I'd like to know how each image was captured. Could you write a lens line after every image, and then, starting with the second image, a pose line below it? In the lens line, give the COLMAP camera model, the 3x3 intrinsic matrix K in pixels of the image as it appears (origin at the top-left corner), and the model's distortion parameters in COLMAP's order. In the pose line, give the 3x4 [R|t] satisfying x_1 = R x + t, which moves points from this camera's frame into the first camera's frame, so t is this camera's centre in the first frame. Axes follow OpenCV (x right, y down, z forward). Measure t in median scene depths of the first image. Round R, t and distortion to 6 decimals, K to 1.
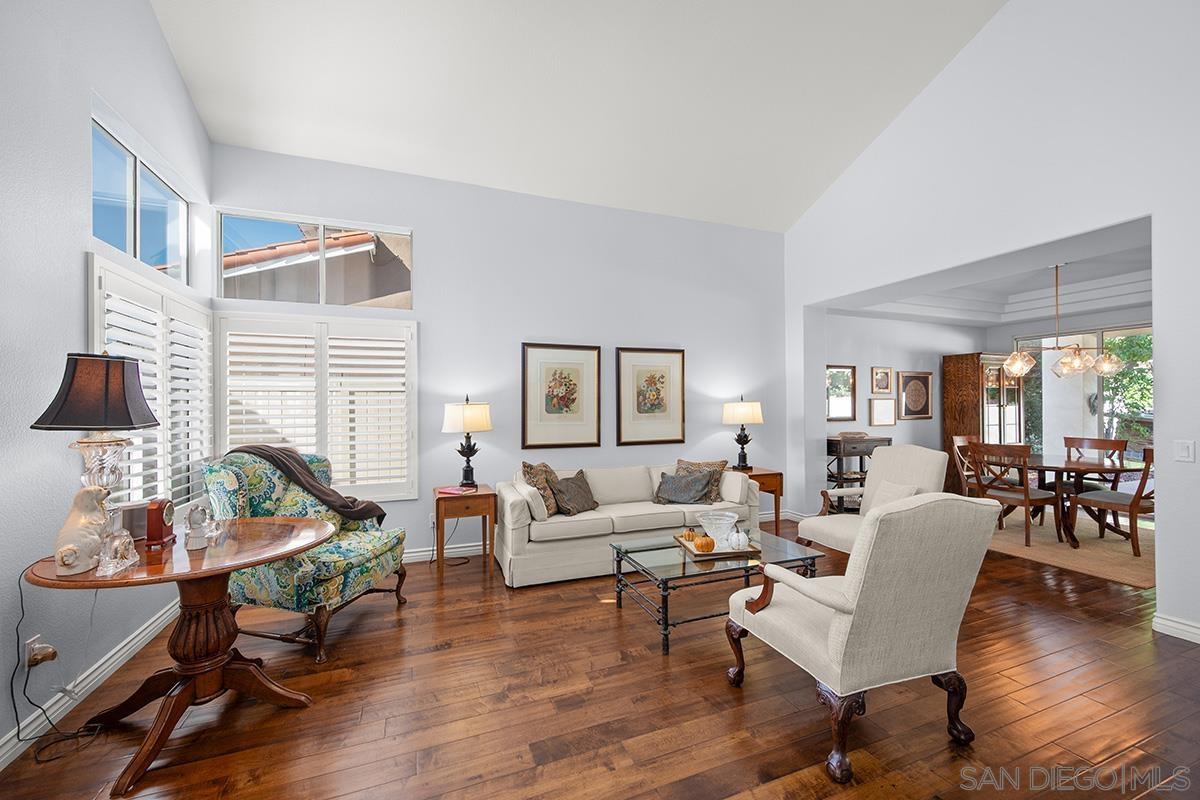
lens RADIAL K [[473.3, 0, 599.8], [0, 473.3, 402.1], [0, 0, 1]] dist [-0.001605, -0.000508]
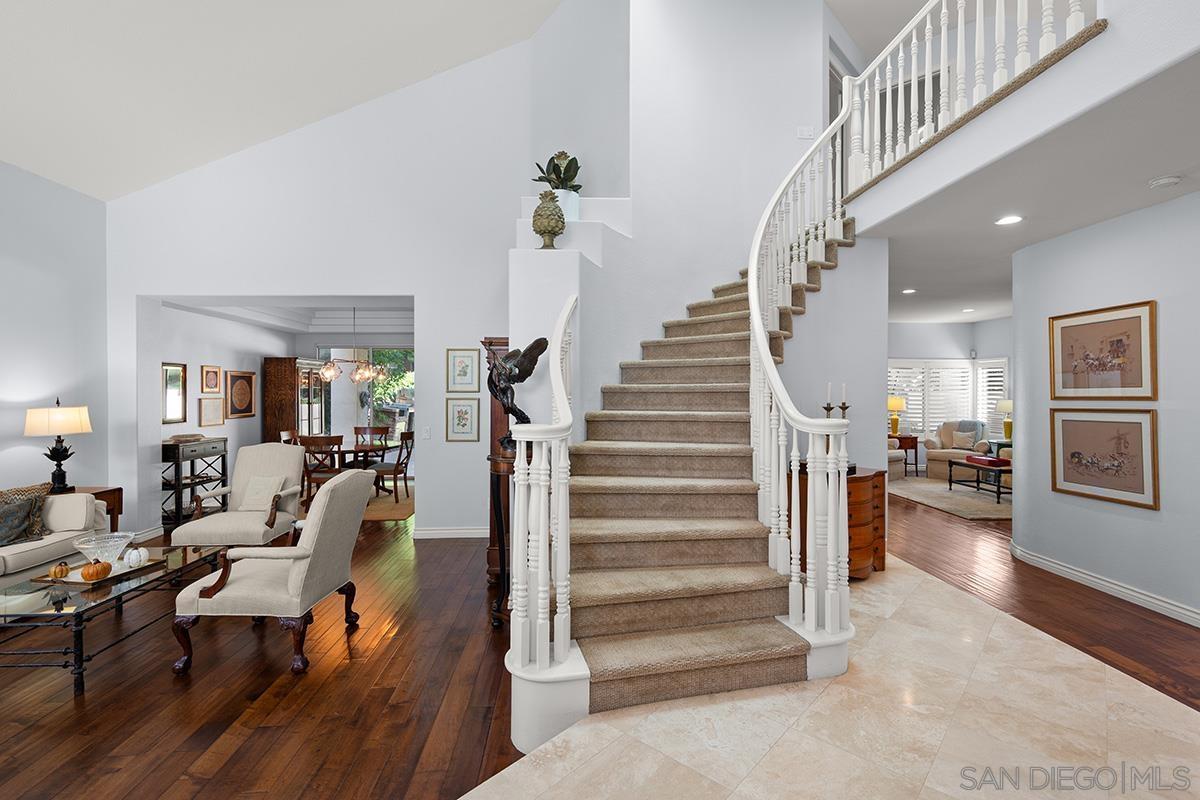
lens RADIAL K [[546.4, 0, 596.6], [0, 546.4, 391.6], [0, 0, 1]] dist [0.000420, -0.000311]
pose [[0.315238, 0.002666, 0.949009, -0.293223], [-0.003877, 0.999991, -0.001521, -0.029046], [-0.949005, -0.003200, 0.315246, -0.148219]]
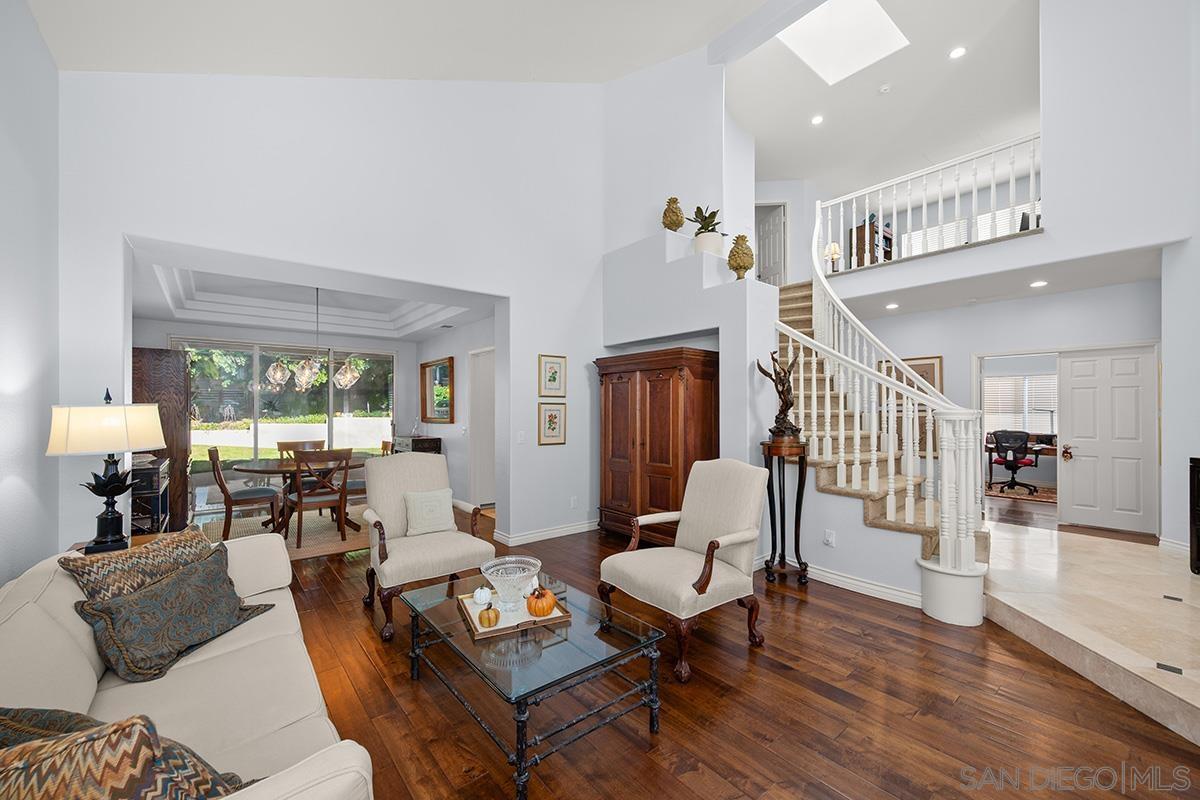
lens RADIAL K [[473.3, 0, 599.8], [0, 473.3, 402.1], [0, 0, 1]] dist [-0.001605, -0.000508]
pose [[-0.309913, 0.019771, 0.950559, -0.307225], [-0.004162, 0.999746, -0.022151, 0.005296], [-0.950756, -0.010821, -0.309752, 0.707451]]
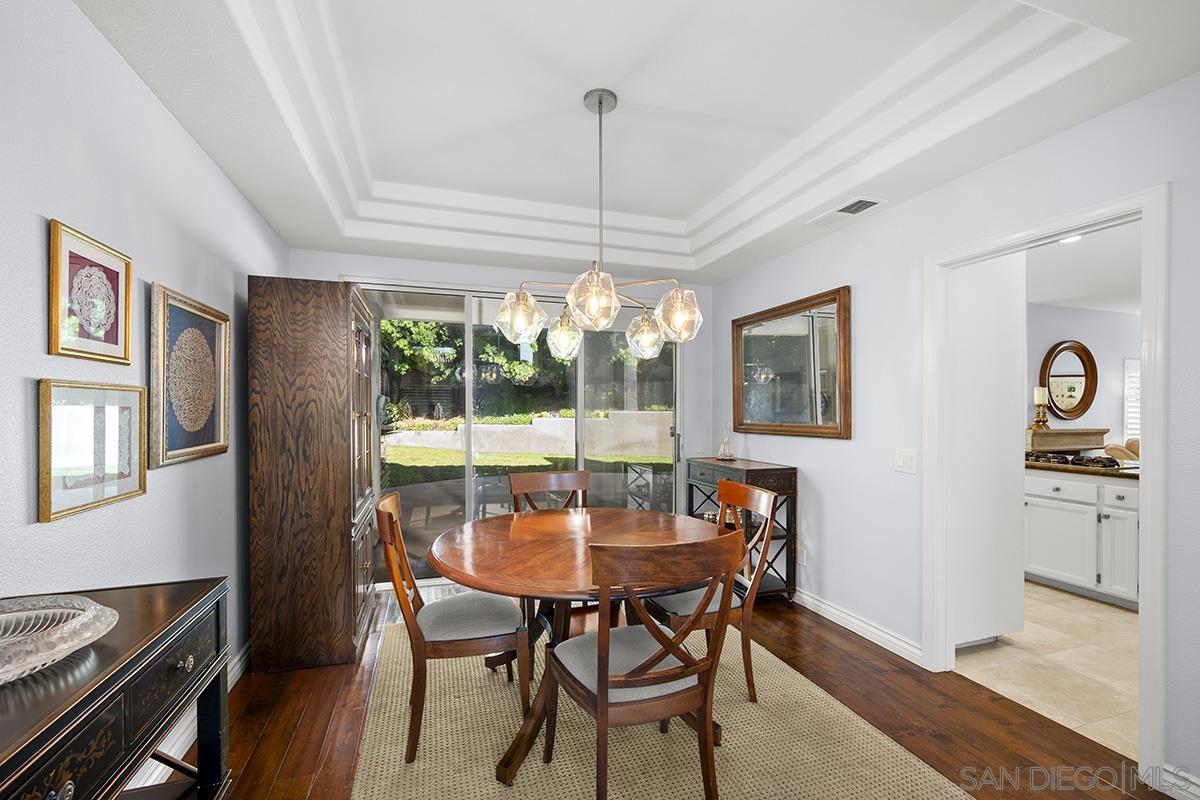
lens RADIAL K [[504.2, 0, 600.4], [0, 504.2, 409.2], [0, 0, 1]] dist [0.000299, 0.000003]
pose [[0.043167, 0.002632, 0.999064, 0.483484], [-0.007354, 0.999970, -0.002317, 0.004644], [-0.999041, -0.007247, 0.043185, 0.978262]]
